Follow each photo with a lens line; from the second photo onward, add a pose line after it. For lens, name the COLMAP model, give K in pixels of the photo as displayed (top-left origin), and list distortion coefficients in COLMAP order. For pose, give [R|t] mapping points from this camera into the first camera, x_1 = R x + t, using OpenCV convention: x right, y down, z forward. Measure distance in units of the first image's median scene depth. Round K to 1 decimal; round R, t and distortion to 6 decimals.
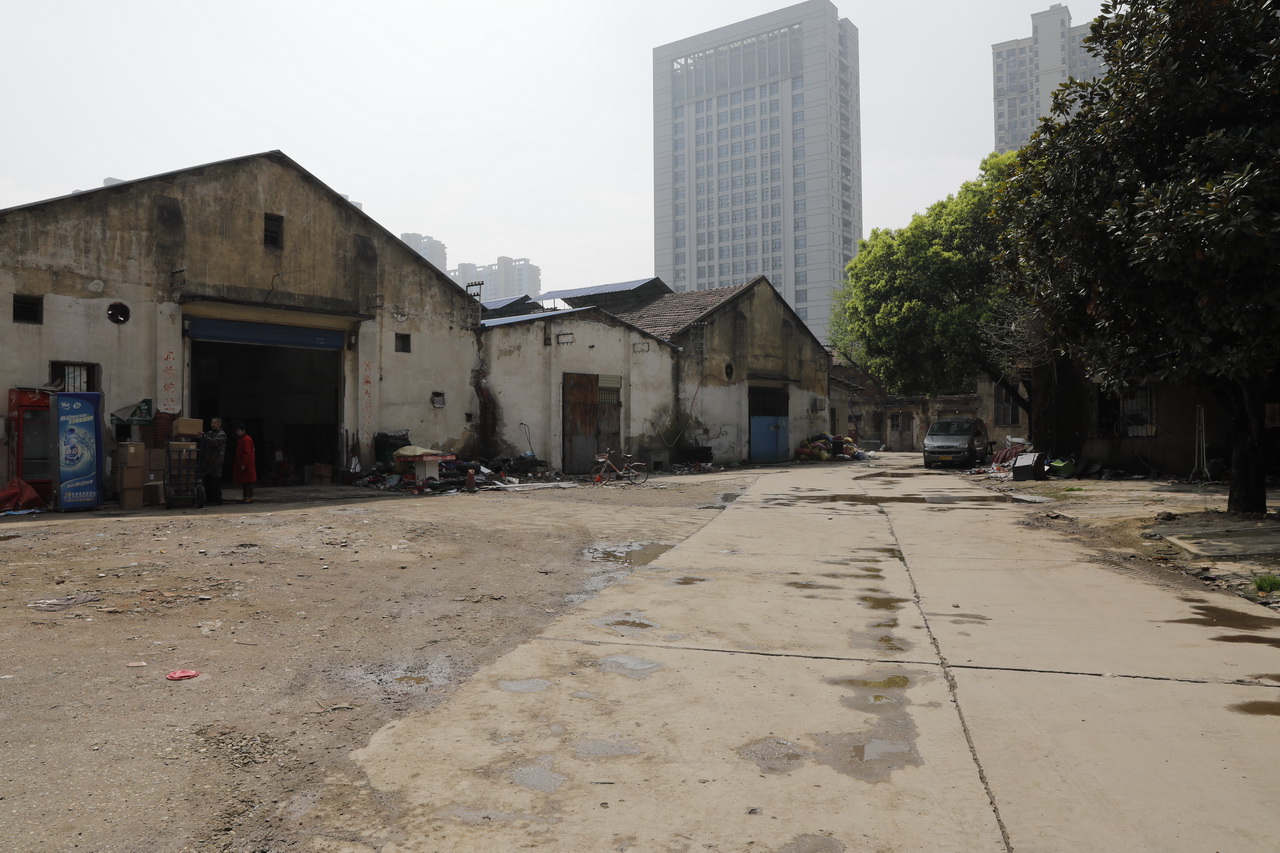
lens RADIAL K [[887.3, 0, 641.0], [0, 887.3, 417.1], [0, 0, 1]] dist [-0.070522, 0.008706]
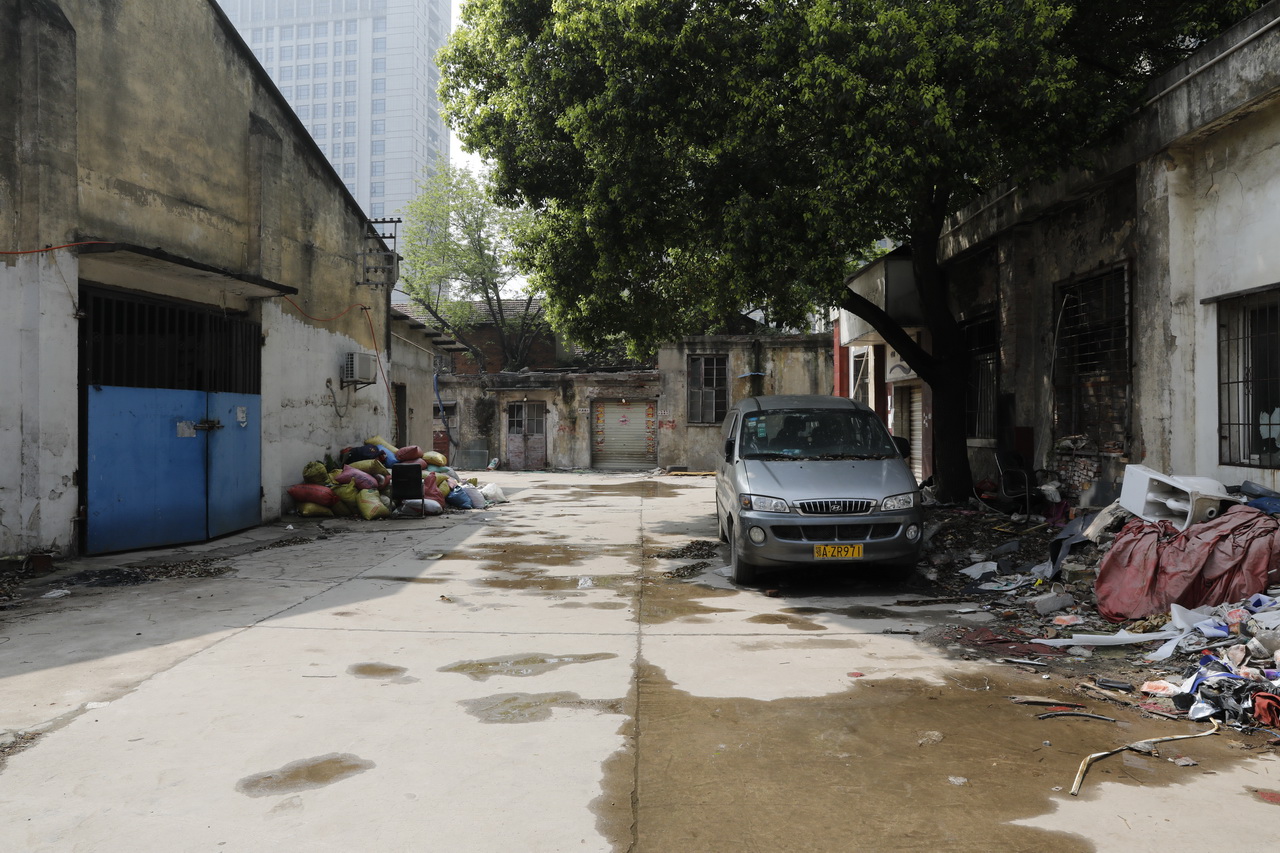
lens RADIAL K [[887.3, 0, 642.5], [0, 887.3, 420.2], [0, 0, 1]] dist [-0.070522, 0.008706]
pose [[0.893399, 0.004849, 0.449238, 0.112330], [-0.006686, 0.999975, 0.002504, 0.005475], [-0.449214, -0.005241, 0.893409, 0.485472]]
